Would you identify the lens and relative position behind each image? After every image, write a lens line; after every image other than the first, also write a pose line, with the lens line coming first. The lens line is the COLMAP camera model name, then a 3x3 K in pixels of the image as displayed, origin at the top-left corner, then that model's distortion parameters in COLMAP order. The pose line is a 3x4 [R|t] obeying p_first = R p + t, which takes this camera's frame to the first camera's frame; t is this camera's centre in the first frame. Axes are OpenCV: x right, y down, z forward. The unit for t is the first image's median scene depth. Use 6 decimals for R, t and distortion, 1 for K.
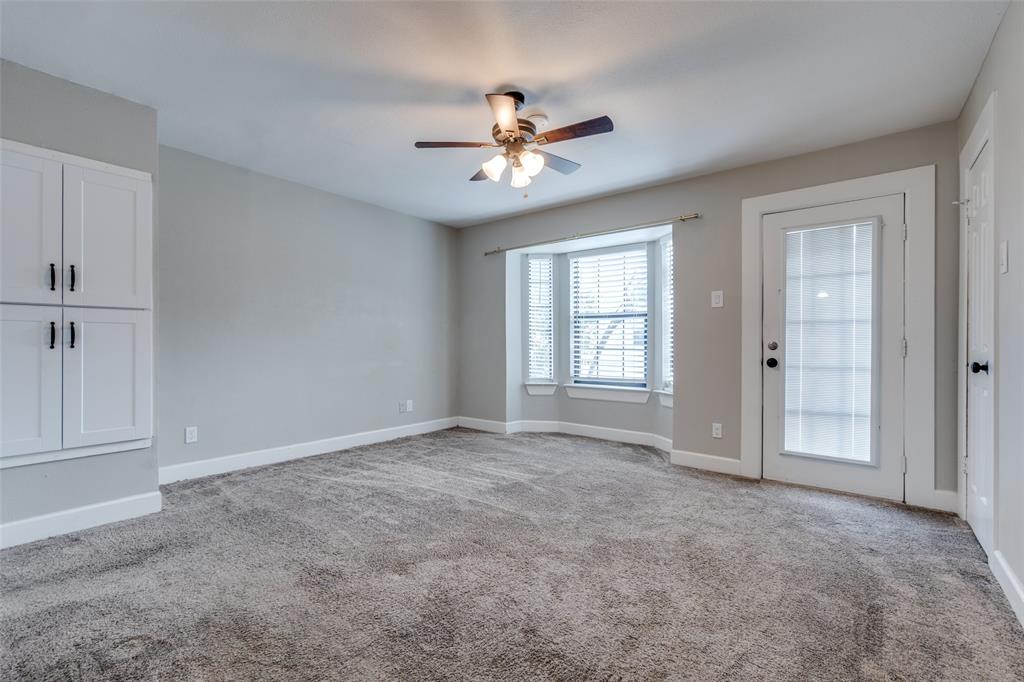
lens RADIAL K [[438.8, 0, 503.8], [0, 438.8, 339.4], [0, 0, 1]] dist [-0.015802, 0.001714]
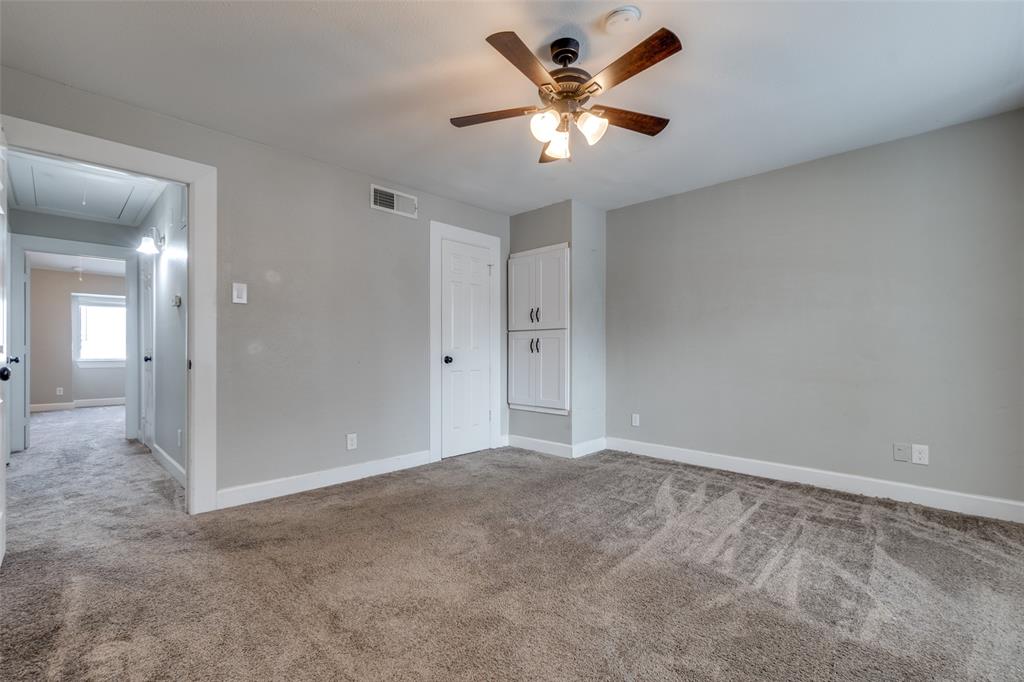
lens RADIAL K [[447.8, 0, 508.7], [0, 447.8, 350.5], [0, 0, 1]] dist [-0.016917, -0.000418]
pose [[-0.082972, 0.000410, -0.996552, 0.665037], [0.005685, 0.999984, -0.000061, 0.007936], [0.996536, -0.005671, -0.082973, 0.743704]]
